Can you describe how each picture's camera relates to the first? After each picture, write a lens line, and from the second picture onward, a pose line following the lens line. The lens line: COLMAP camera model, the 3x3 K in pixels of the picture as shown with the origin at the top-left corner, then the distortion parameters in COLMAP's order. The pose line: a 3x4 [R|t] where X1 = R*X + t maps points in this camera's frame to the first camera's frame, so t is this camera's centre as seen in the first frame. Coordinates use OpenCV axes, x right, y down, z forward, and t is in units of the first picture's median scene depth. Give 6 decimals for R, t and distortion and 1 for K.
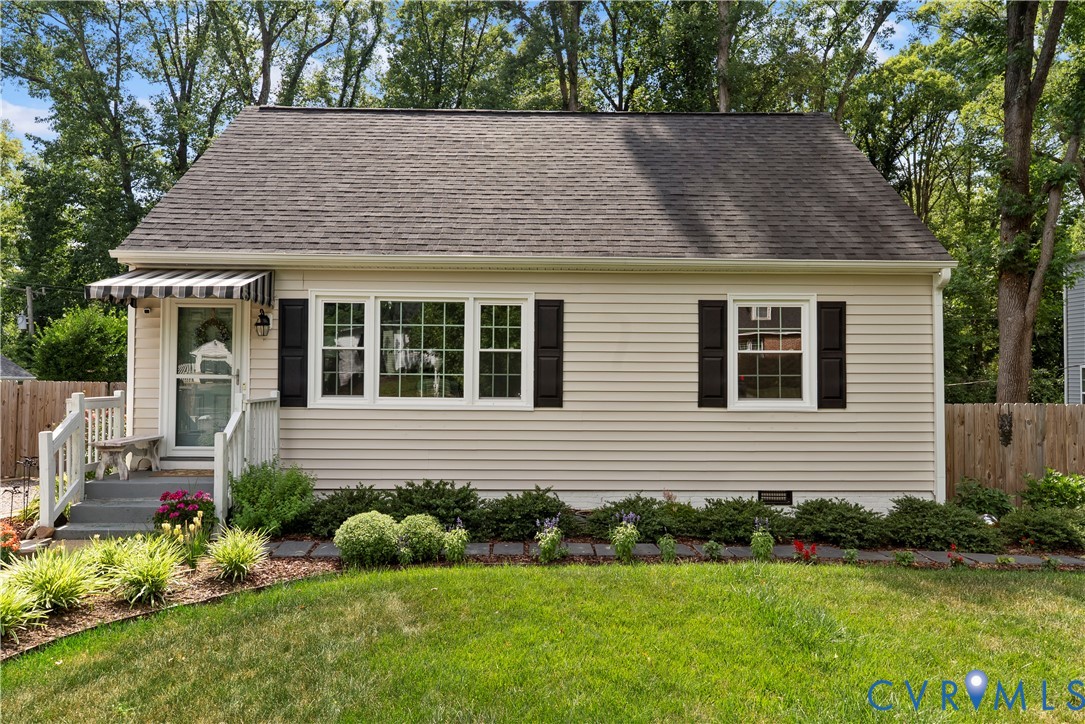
lens RADIAL K [[775.7, 0, 542.6], [0, 775.7, 331.4], [0, 0, 1]] dist [0.001128, 0.003319]
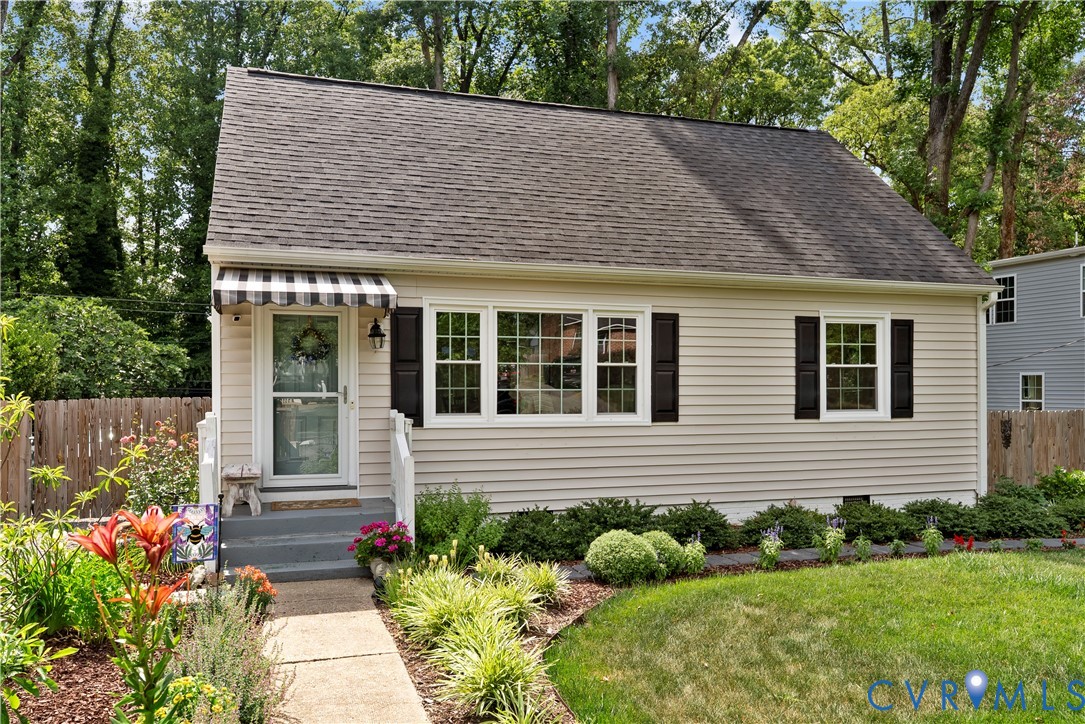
lens RADIAL K [[928.8, 0, 542.5], [0, 928.8, 362.0], [0, 0, 1]] dist [0.014651, -0.002139]
pose [[0.946341, 0.000239, 0.323170, -0.519509], [-0.009302, 0.999606, 0.026501, -0.008704], [-0.323037, -0.028085, 0.945970, -0.066919]]
